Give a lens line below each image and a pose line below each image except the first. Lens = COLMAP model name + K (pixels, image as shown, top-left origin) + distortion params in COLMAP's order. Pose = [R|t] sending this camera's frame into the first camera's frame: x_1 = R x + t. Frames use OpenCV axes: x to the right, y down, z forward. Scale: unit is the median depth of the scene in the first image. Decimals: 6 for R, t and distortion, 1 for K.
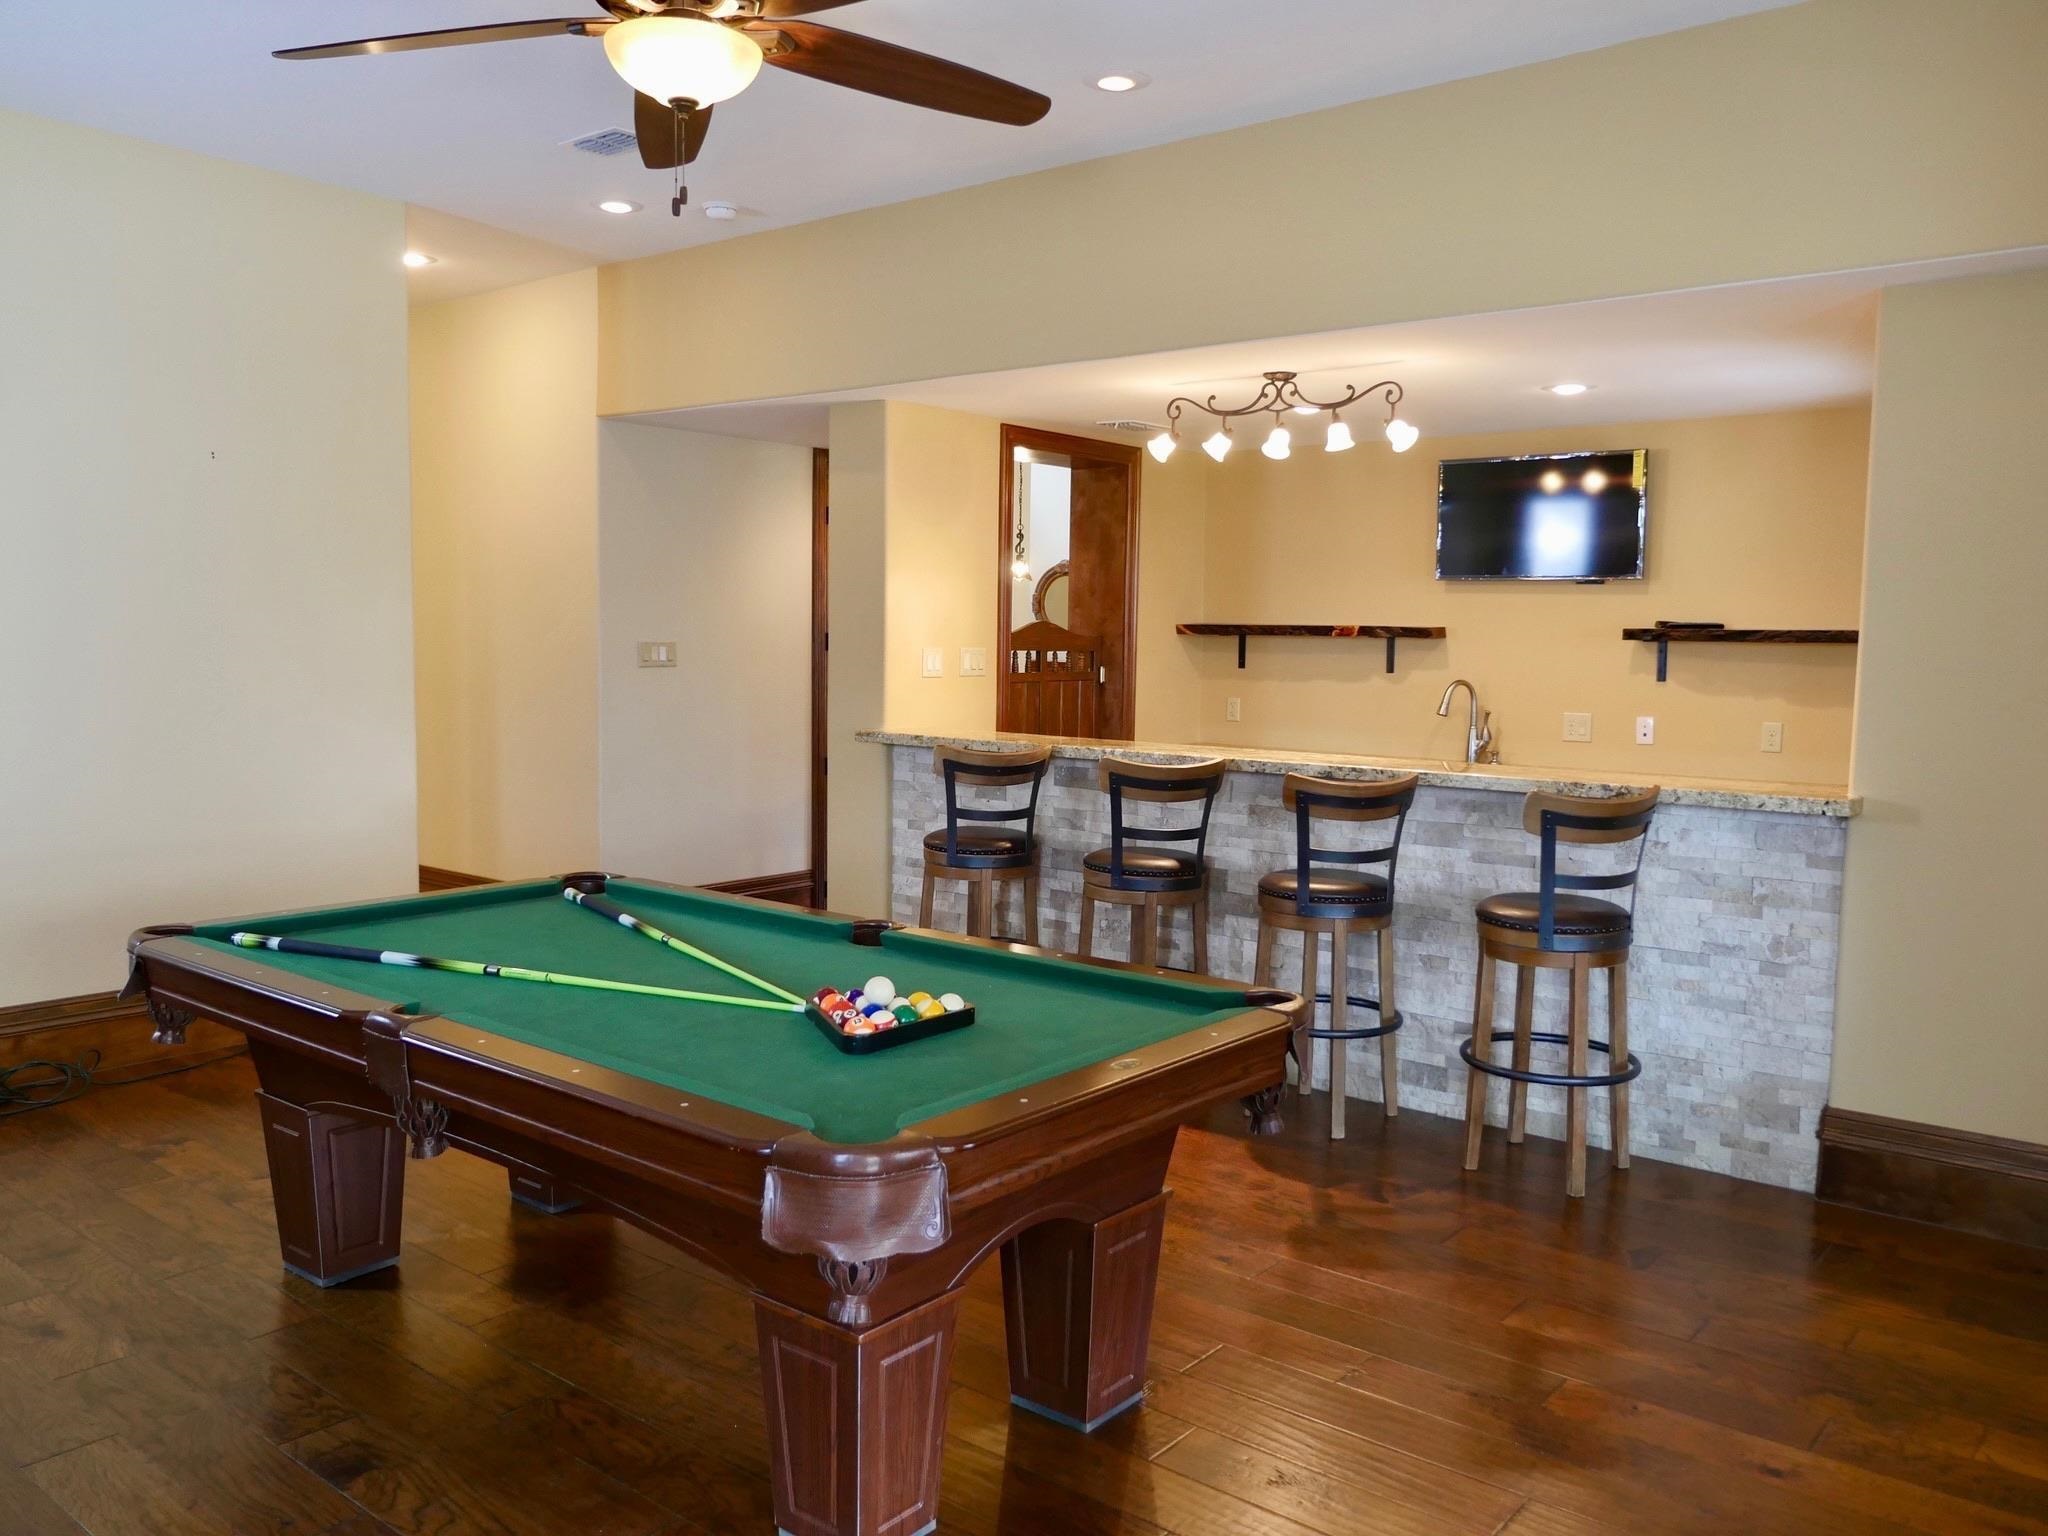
lens RADIAL K [[1628.6, 0, 1024.0], [0, 1628.6, 768.0], [0, 0, 1]] dist [-0.002235, 0.001194]
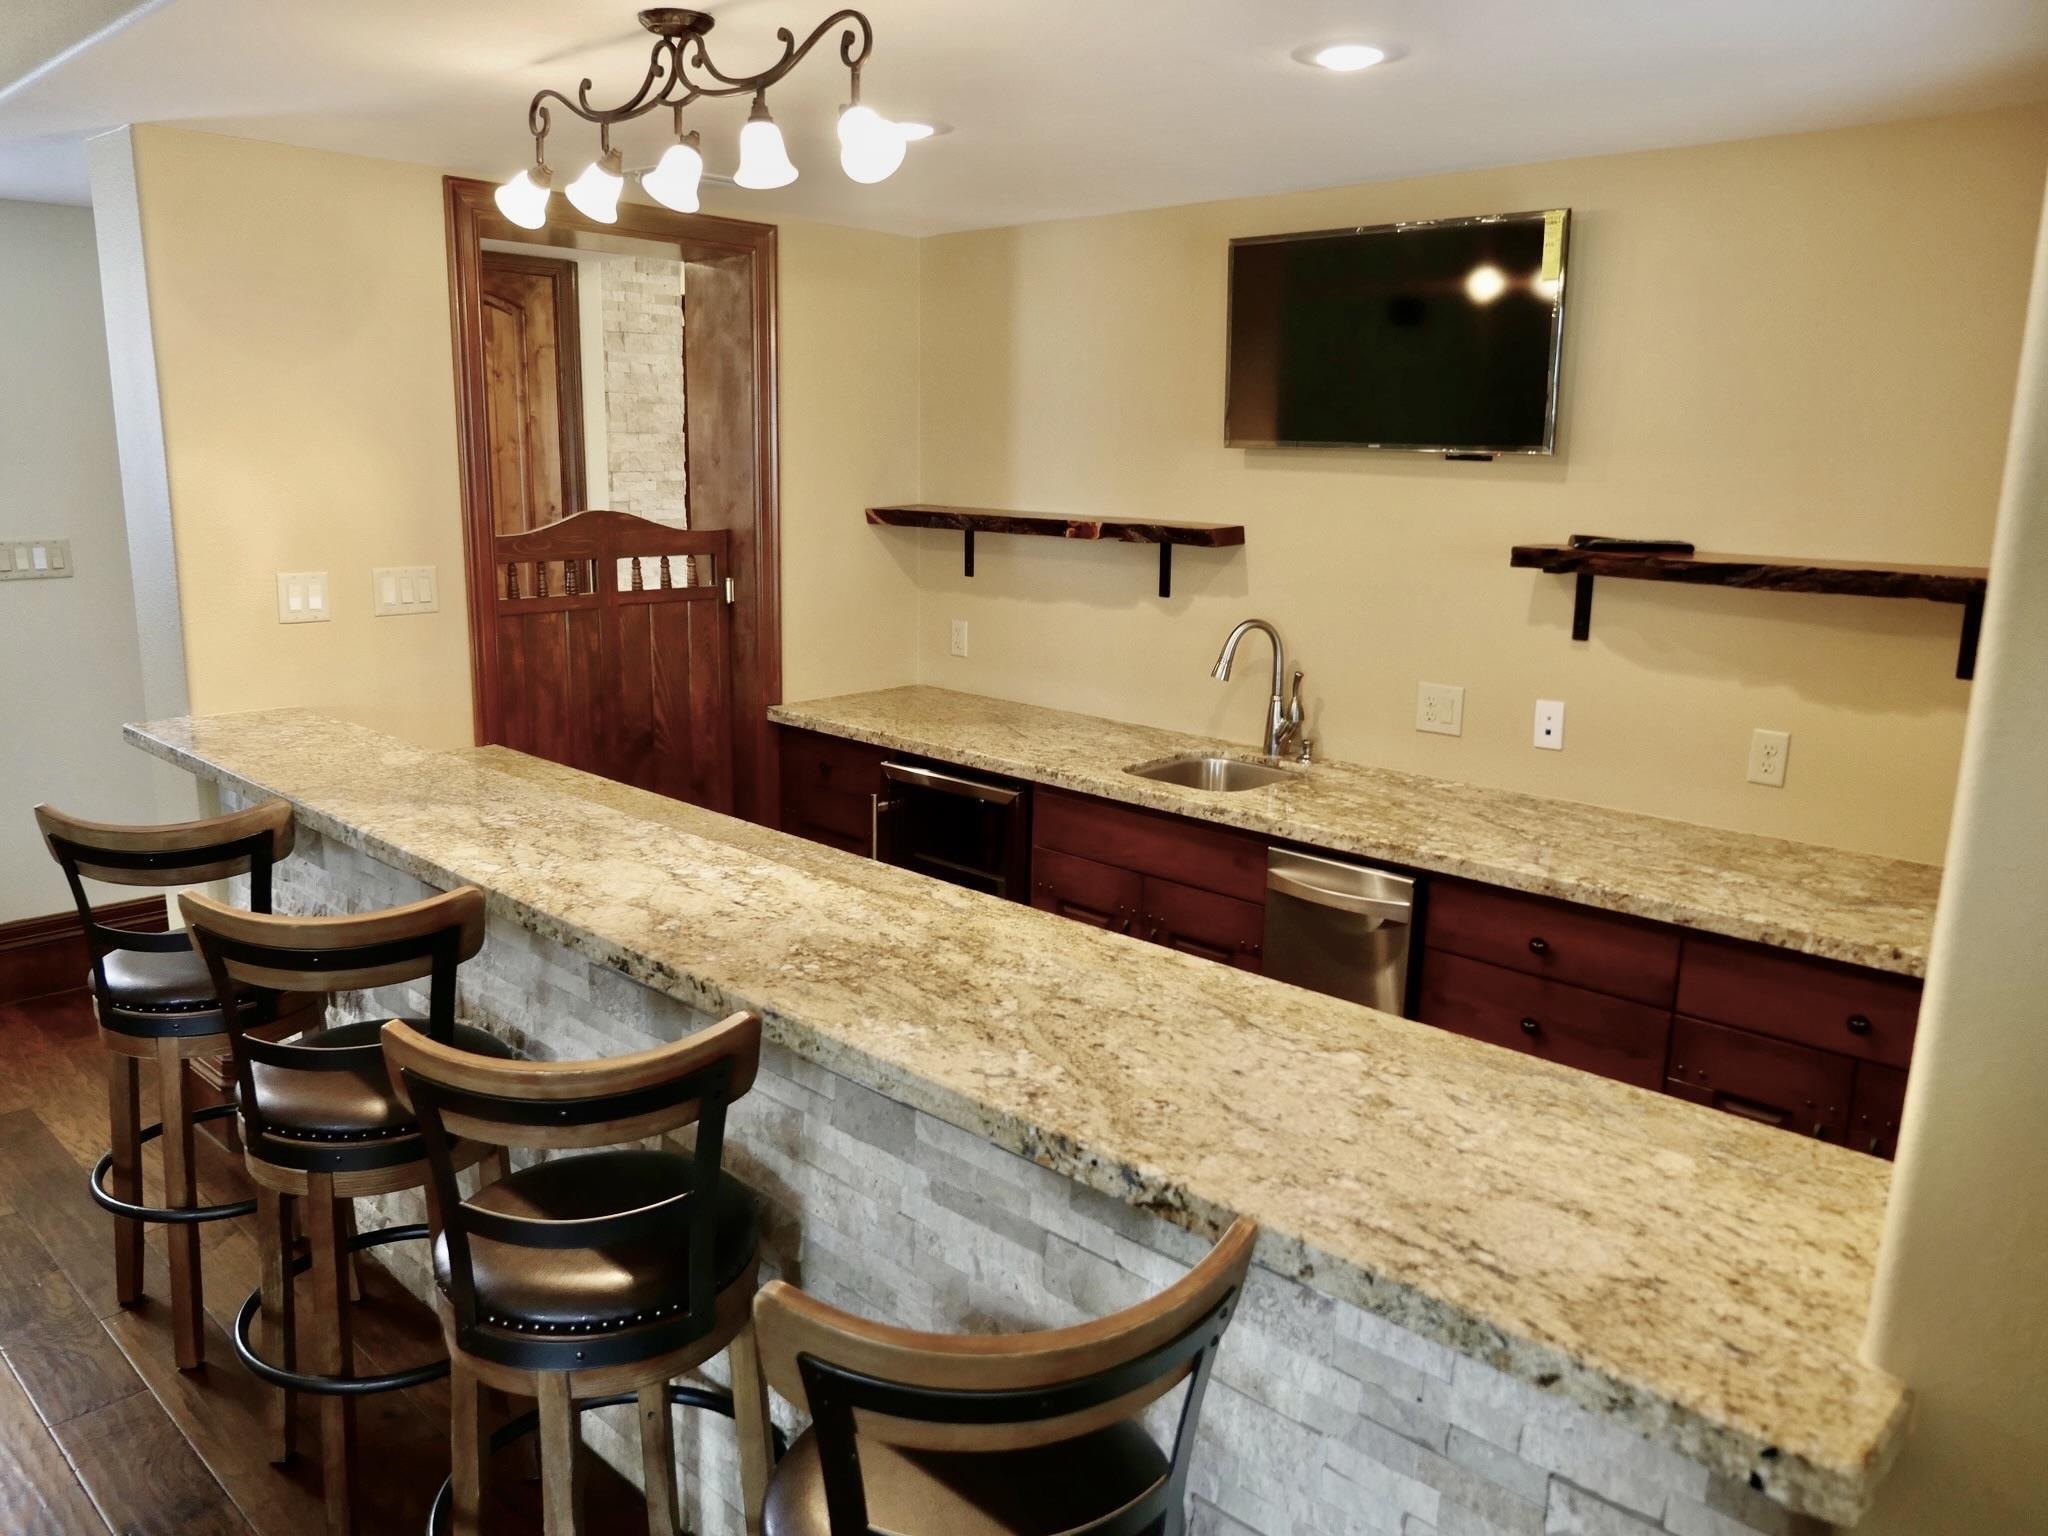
lens RADIAL K [[1507.9, 0, 1024.0], [0, 1507.9, 768.0], [0, 0, 1]] dist [-0.025570, 0.002551]
pose [[0.997441, 0.018883, -0.068951, 0.238767], [-0.010143, 0.992108, 0.124978, -0.072993], [0.070767, -0.123959, 0.989761, 0.472692]]
